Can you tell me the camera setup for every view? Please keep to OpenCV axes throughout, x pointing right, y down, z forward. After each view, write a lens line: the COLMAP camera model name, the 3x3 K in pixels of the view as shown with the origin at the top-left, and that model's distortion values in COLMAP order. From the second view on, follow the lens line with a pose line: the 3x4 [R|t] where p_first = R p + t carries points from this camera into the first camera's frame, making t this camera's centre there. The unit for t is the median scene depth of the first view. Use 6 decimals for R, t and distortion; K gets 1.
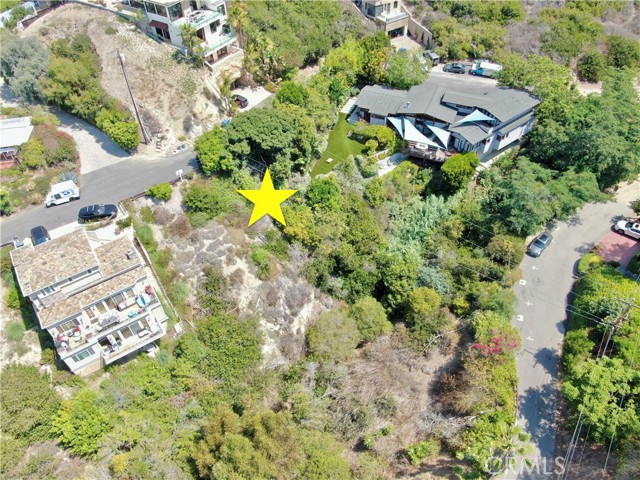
lens RADIAL K [[479.4, 0, 320.0], [0, 479.4, 240.0], [0, 0, 1]] dist [-0.009372, 0.006284]
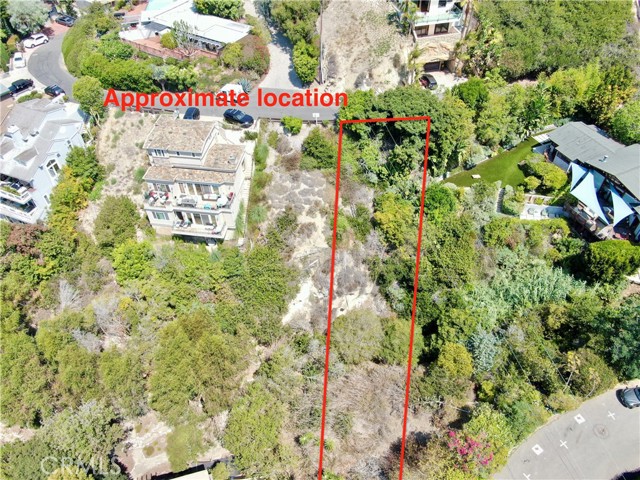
lens RADIAL K [[479.4, 0, 320.0], [0, 479.4, 240.0], [0, 0, 1]] dist [-0.009372, 0.006284]
pose [[0.741006, 0.494127, -0.454696, 0.310654], [-0.486933, 0.861677, 0.142859, -0.059247], [0.462391, 0.115547, 0.879115, 0.118434]]
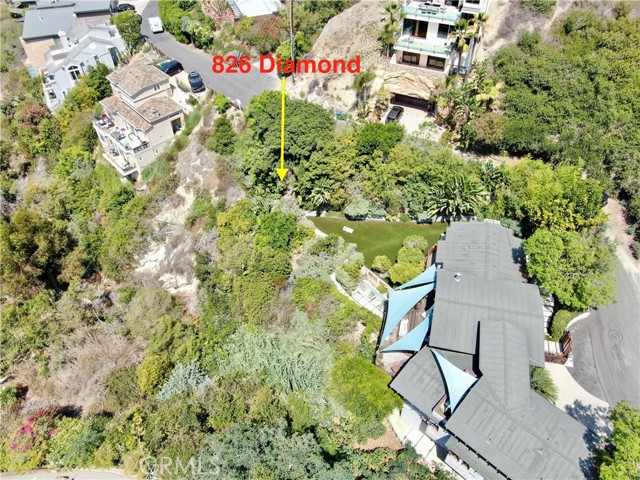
lens RADIAL K [[479.4, 0, 320.0], [0, 479.4, 240.0], [0, 0, 1]] dist [-0.009372, 0.006284]
pose [[0.161767, 0.727718, -0.666527, 0.616076], [-0.701720, 0.559721, 0.440798, -0.535700], [0.693845, 0.396408, 0.601198, 0.606222]]
